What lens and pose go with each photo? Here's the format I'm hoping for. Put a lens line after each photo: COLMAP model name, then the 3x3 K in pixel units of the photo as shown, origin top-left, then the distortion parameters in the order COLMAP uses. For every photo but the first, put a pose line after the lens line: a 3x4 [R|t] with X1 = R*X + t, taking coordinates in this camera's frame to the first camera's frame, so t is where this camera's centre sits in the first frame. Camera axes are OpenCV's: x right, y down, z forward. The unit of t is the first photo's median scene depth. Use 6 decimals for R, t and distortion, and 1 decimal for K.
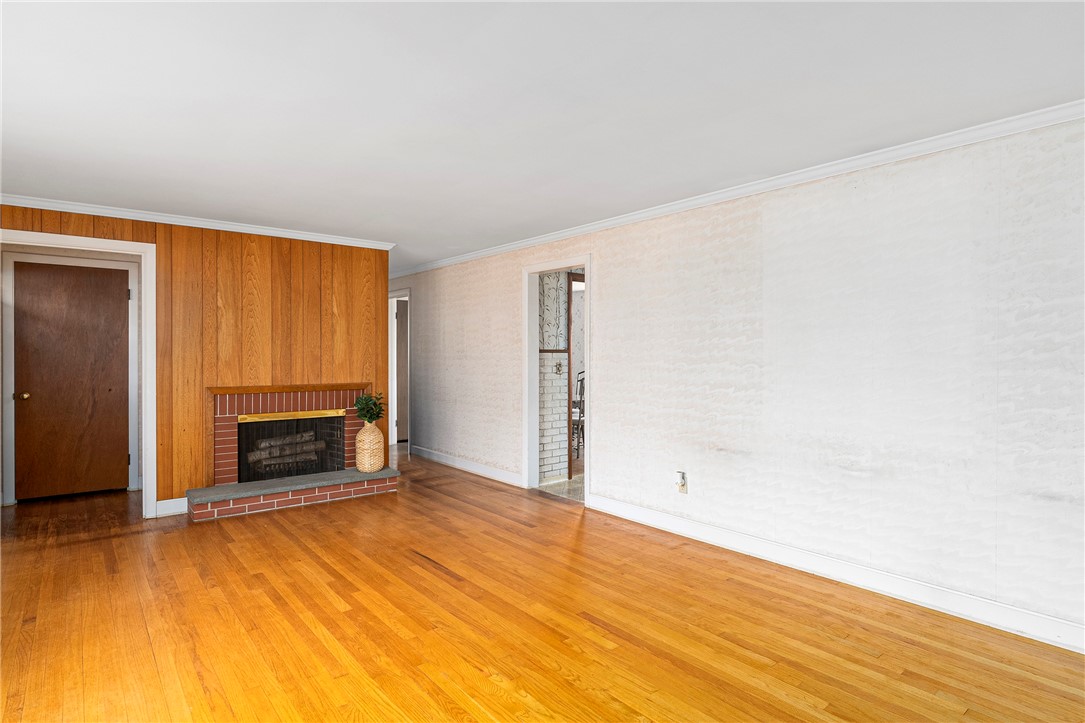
lens RADIAL K [[577.8, 0, 542.5], [0, 577.8, 361.5], [0, 0, 1]] dist [0.001221, 0.000025]
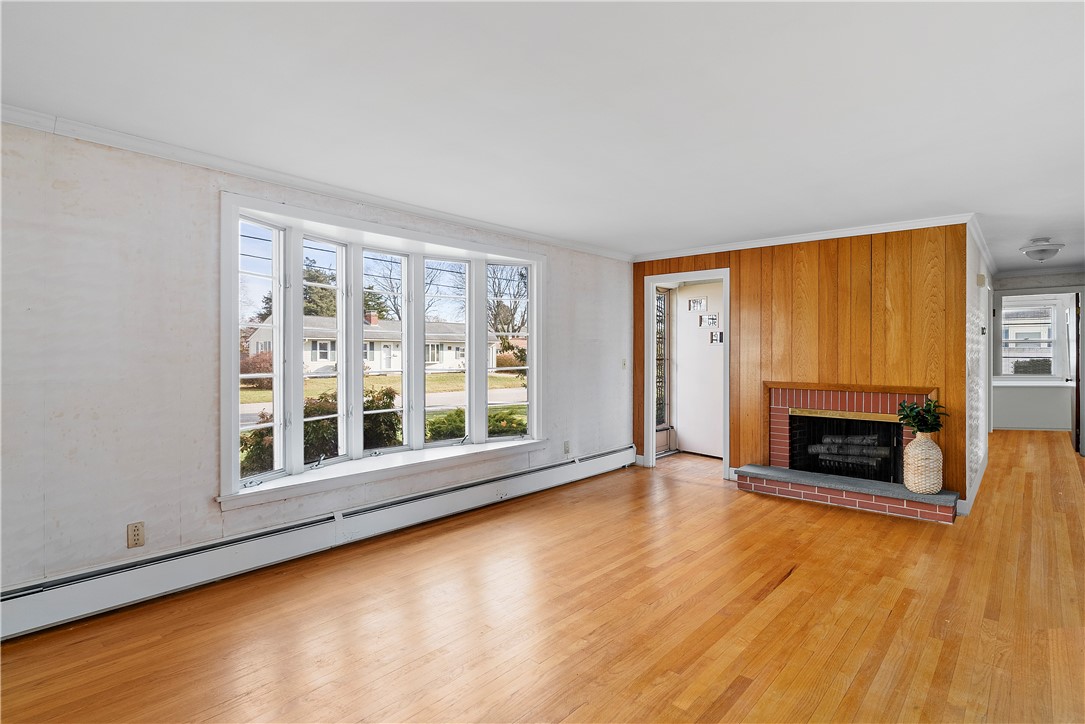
lens RADIAL K [[563.0, 0, 542.5], [0, 563.0, 362.0], [0, 0, 1]] dist [-0.003563, -0.000307]
pose [[0.171018, 0.017574, -0.985111, 0.442301], [-0.013167, 0.999792, 0.015550, -0.006021], [0.985180, 0.010312, 0.171214, 0.331886]]
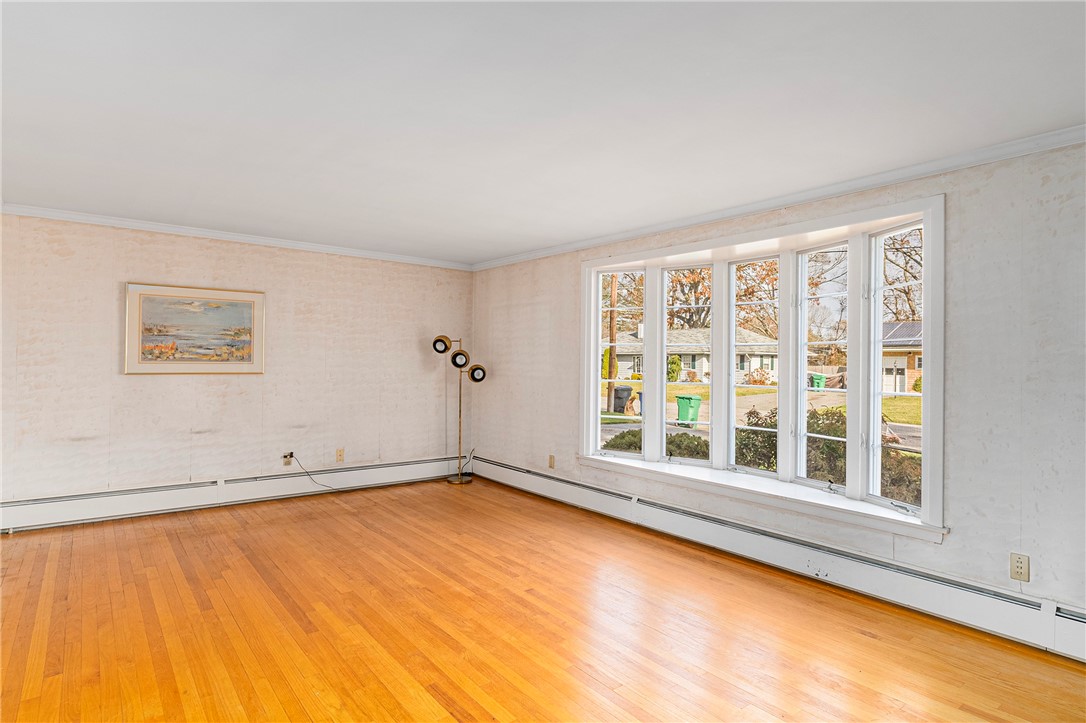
lens RADIAL K [[578.4, 0, 543.0], [0, 578.4, 361.5], [0, 0, 1]] dist [0.001221, 0.000025]
pose [[-0.999827, -0.013619, 0.012658, -0.181591], [-0.013492, 0.999858, 0.010057, -0.014511], [-0.012793, 0.009884, -0.999869, 1.105598]]
